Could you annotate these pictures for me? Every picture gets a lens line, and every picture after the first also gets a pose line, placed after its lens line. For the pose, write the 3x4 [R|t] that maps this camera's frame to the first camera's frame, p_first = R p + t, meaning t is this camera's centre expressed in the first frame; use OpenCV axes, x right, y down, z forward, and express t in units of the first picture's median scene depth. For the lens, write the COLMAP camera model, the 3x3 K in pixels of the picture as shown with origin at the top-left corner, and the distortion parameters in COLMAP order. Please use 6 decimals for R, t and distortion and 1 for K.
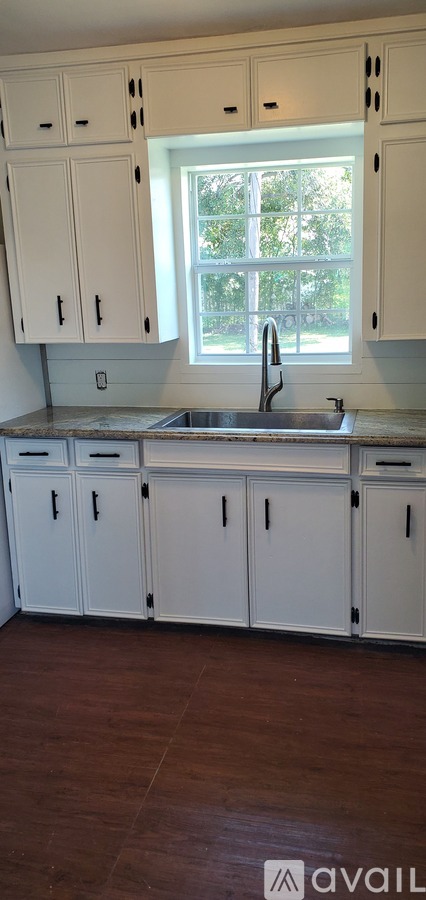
lens RADIAL K [[616.7, 0, 213.0], [0, 616.7, 450.0], [0, 0, 1]] dist [0.001851, 0.001441]
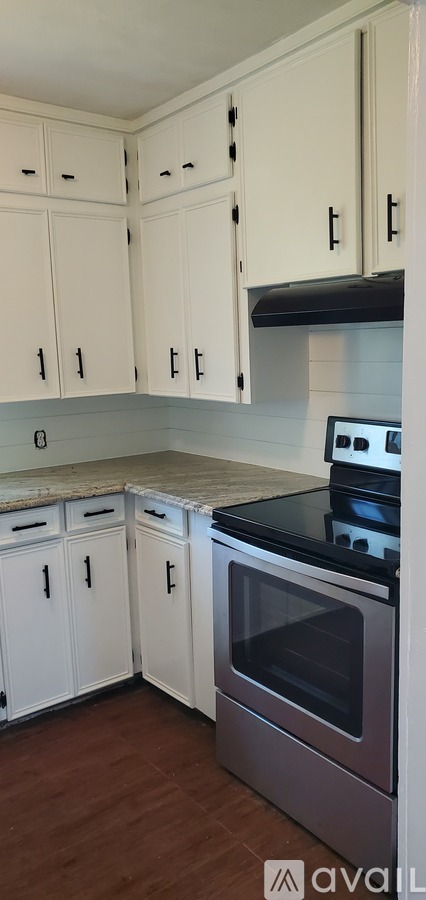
lens RADIAL K [[636.6, 0, 213.0], [0, 636.6, 450.0], [0, 0, 1]] dist [-0.089160, 0.298554]
pose [[0.743305, -0.110796, 0.659714, -0.572207], [0.182003, 0.982481, -0.040062, -0.013796], [-0.643718, 0.149848, 0.750448, 0.117345]]
